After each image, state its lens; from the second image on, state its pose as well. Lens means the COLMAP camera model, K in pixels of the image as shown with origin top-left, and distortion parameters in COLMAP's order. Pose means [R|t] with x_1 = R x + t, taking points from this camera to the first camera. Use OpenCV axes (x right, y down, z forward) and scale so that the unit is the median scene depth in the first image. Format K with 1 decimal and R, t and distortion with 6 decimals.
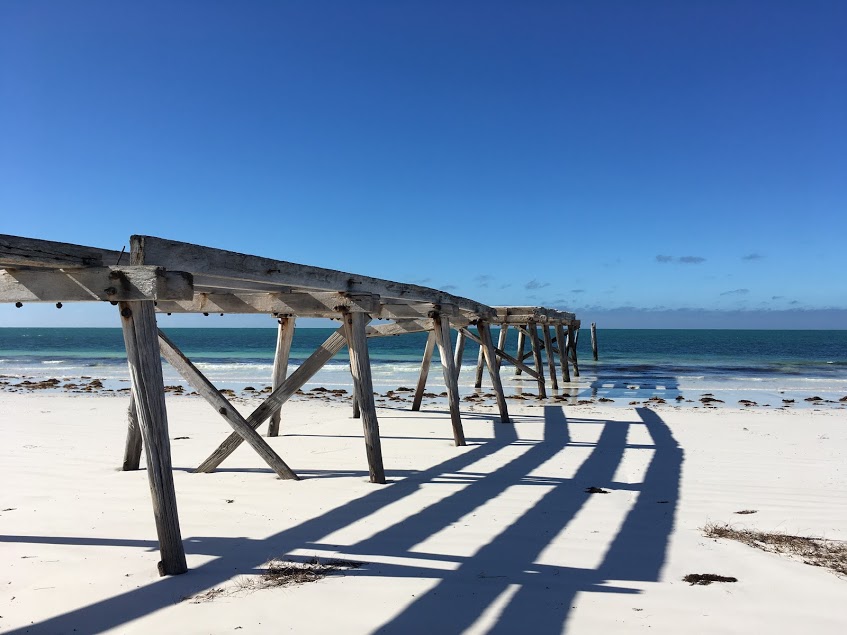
lens RADIAL K [[727.9, 0, 420.8], [0, 727.9, 316.1], [0, 0, 1]] dist [0.065014, -0.030804]
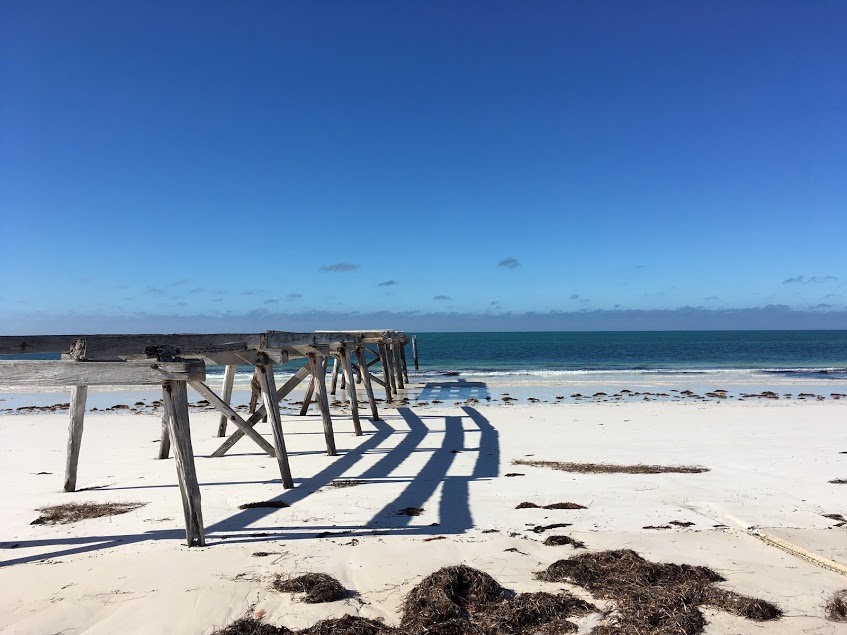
lens RADIAL K [[727.9, 0, 424.7], [0, 727.9, 317.6], [0, 0, 1]] dist [0.065014, -0.030804]
pose [[0.965256, -0.004866, 0.261262, -0.219205], [0.005974, 0.999976, -0.003448, -0.065496], [-0.261239, 0.004890, 0.965262, -0.523803]]
